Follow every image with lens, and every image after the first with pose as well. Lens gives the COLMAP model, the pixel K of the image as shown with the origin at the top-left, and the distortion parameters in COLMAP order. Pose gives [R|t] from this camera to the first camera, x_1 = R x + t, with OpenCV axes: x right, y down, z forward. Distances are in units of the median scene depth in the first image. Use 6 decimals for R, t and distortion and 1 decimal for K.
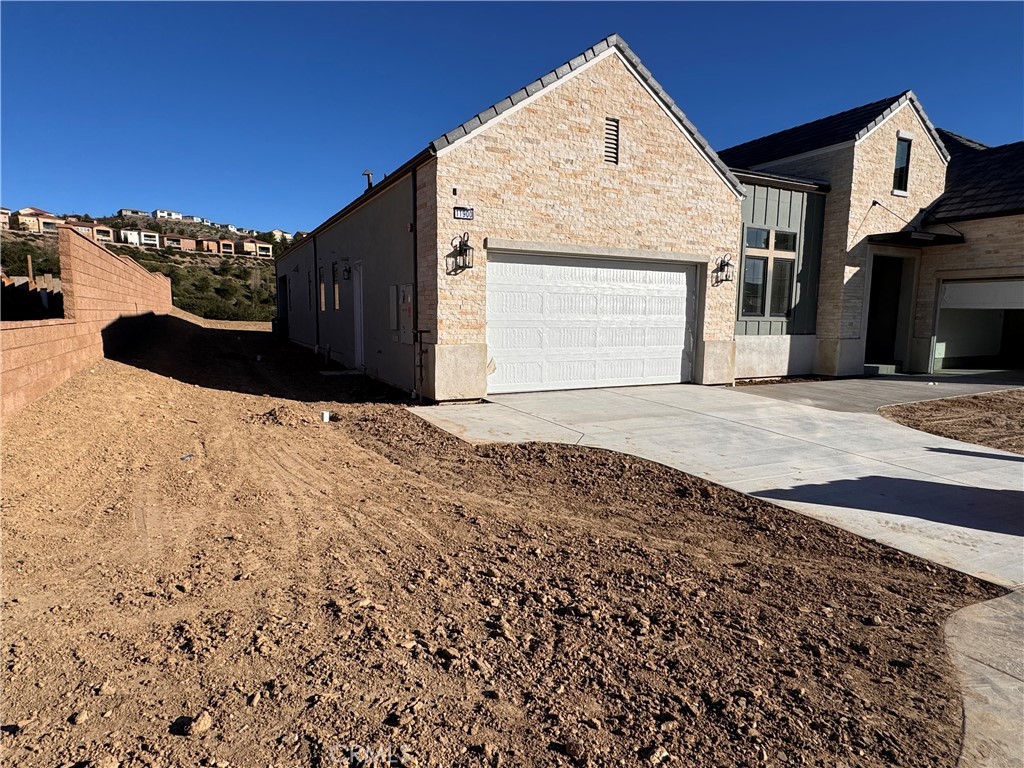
lens RADIAL K [[586.4, 0, 508.0], [0, 586.4, 386.9], [0, 0, 1]] dist [0.002163, 0.000644]
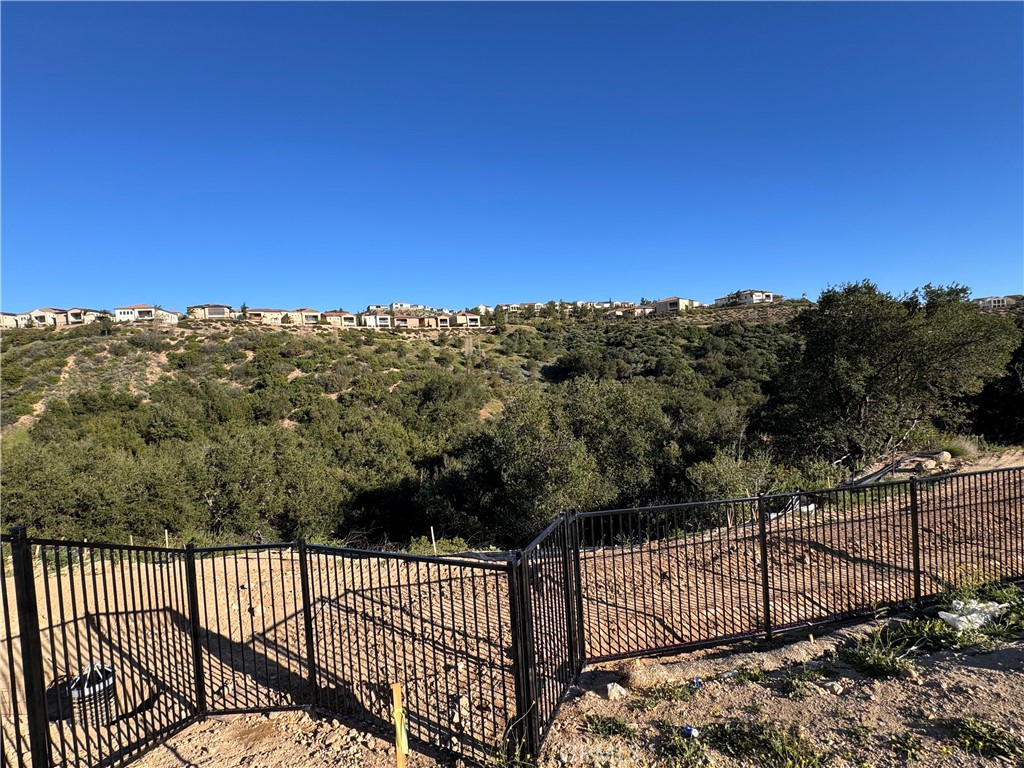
lens RADIAL K [[477.3, 0, 512.9], [0, 477.3, 385.4], [0, 0, 1]] dist [0.000319, 0.002226]
pose [[0.953147, -0.065334, -0.295368, -0.097014], [0.040026, 0.995052, -0.090938, -0.029192], [0.299848, 0.074855, 0.951046, 0.192699]]
